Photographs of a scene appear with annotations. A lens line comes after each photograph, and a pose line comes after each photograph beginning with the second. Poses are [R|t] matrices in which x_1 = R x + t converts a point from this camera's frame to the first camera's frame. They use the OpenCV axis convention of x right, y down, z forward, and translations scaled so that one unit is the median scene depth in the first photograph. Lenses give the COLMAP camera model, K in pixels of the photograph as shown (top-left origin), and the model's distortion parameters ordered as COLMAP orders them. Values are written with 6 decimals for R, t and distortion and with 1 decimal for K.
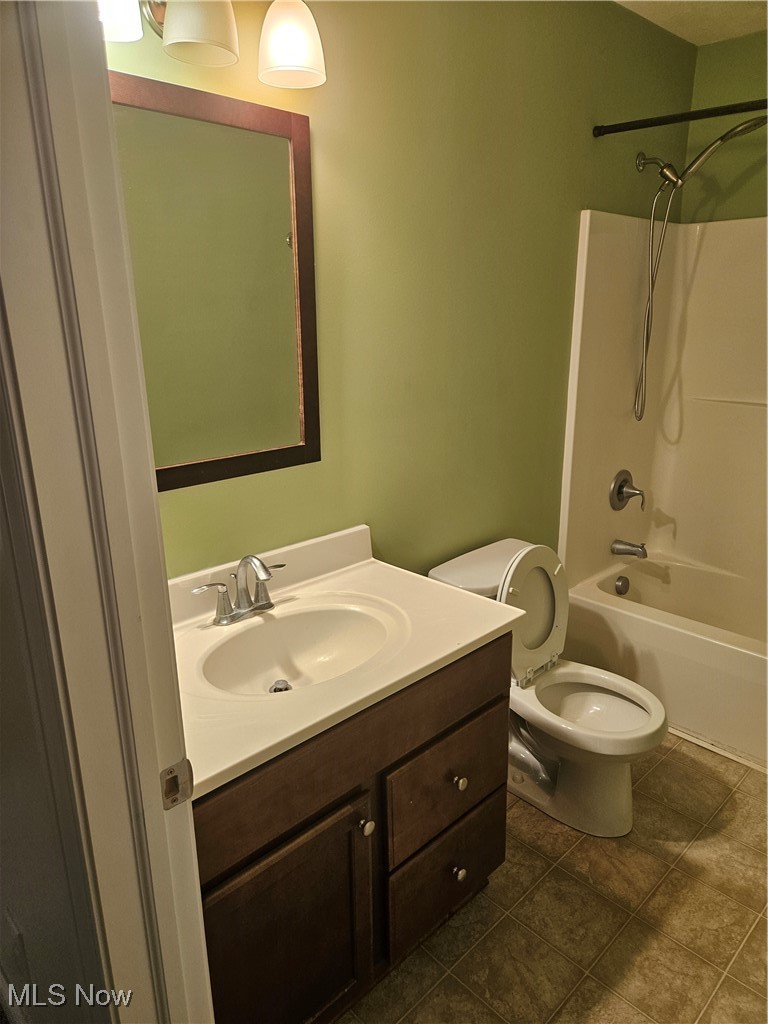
lens RADIAL K [[689.0, 0, 379.8], [0, 689.0, 515.5], [0, 0, 1]] dist [0.084869, -0.086808]
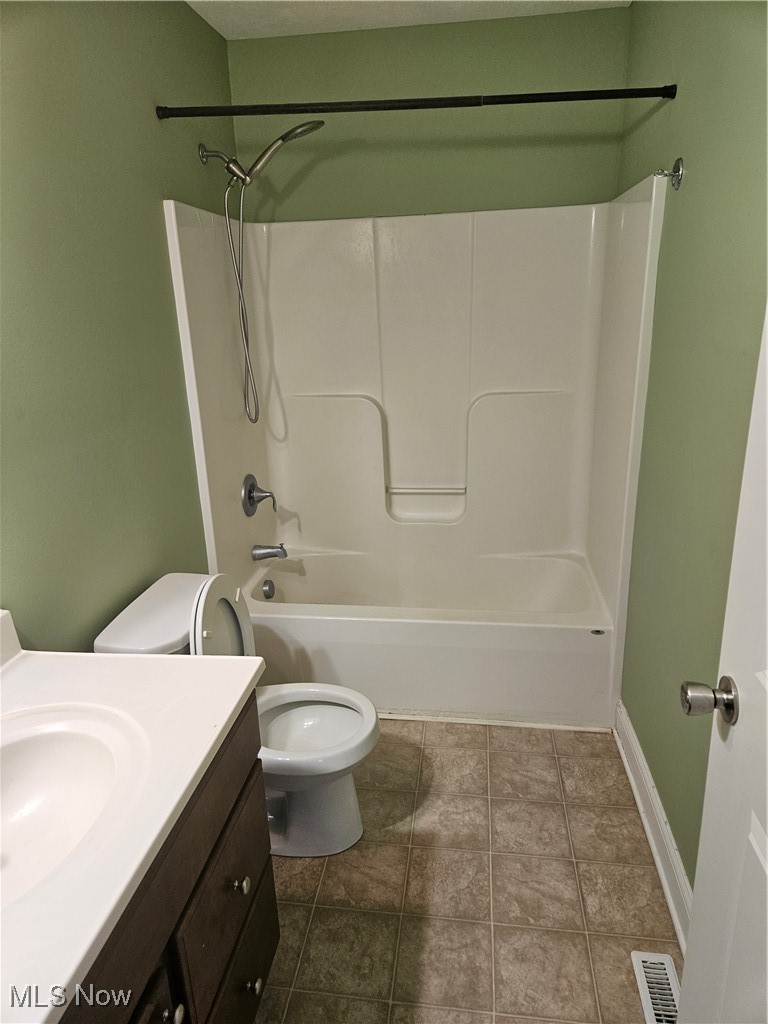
lens RADIAL K [[689.0, 0, 379.8], [0, 689.0, 515.5], [0, 0, 1]] dist [0.084869, -0.086808]
pose [[0.784134, -0.200990, 0.587144, -0.095998], [0.200966, 0.977360, 0.066177, -0.040754], [-0.587152, 0.066104, 0.806773, 0.127502]]
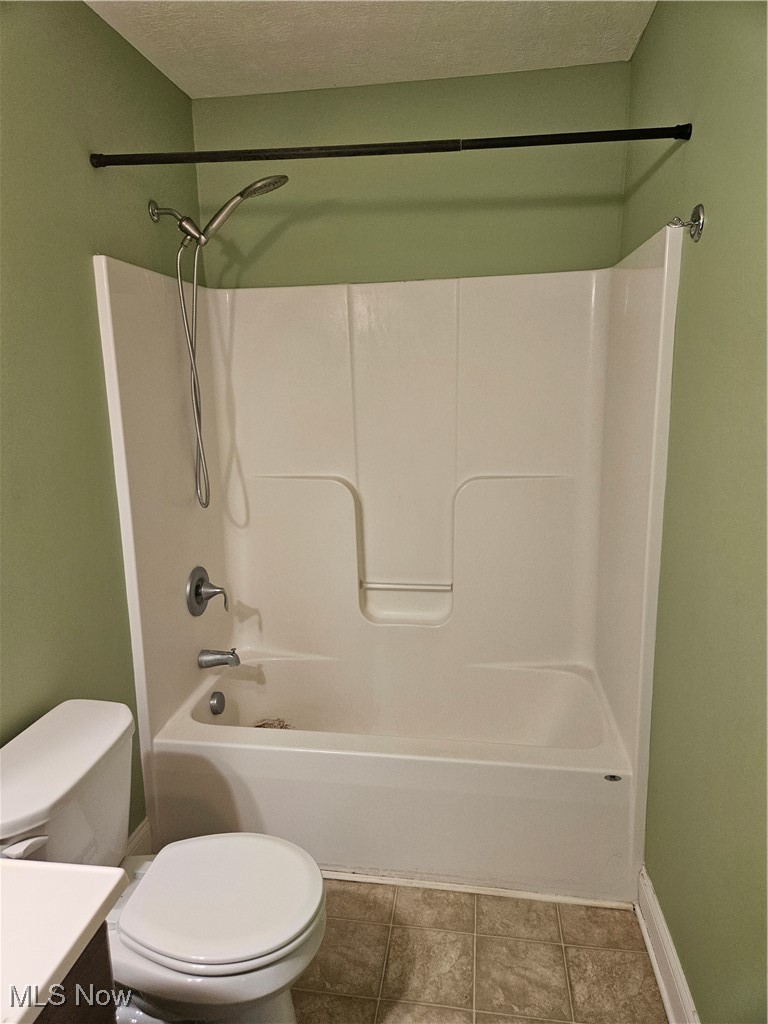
lens RADIAL K [[682.5, 0, 372.0], [0, 682.5, 508.7], [0, 0, 1]] dist [0.081871, -0.078064]
pose [[0.796457, -0.120260, 0.592616, 0.041545], [0.186042, 0.981222, -0.050914, -0.059285], [-0.575365, 0.150803, 0.803874, 0.229013]]
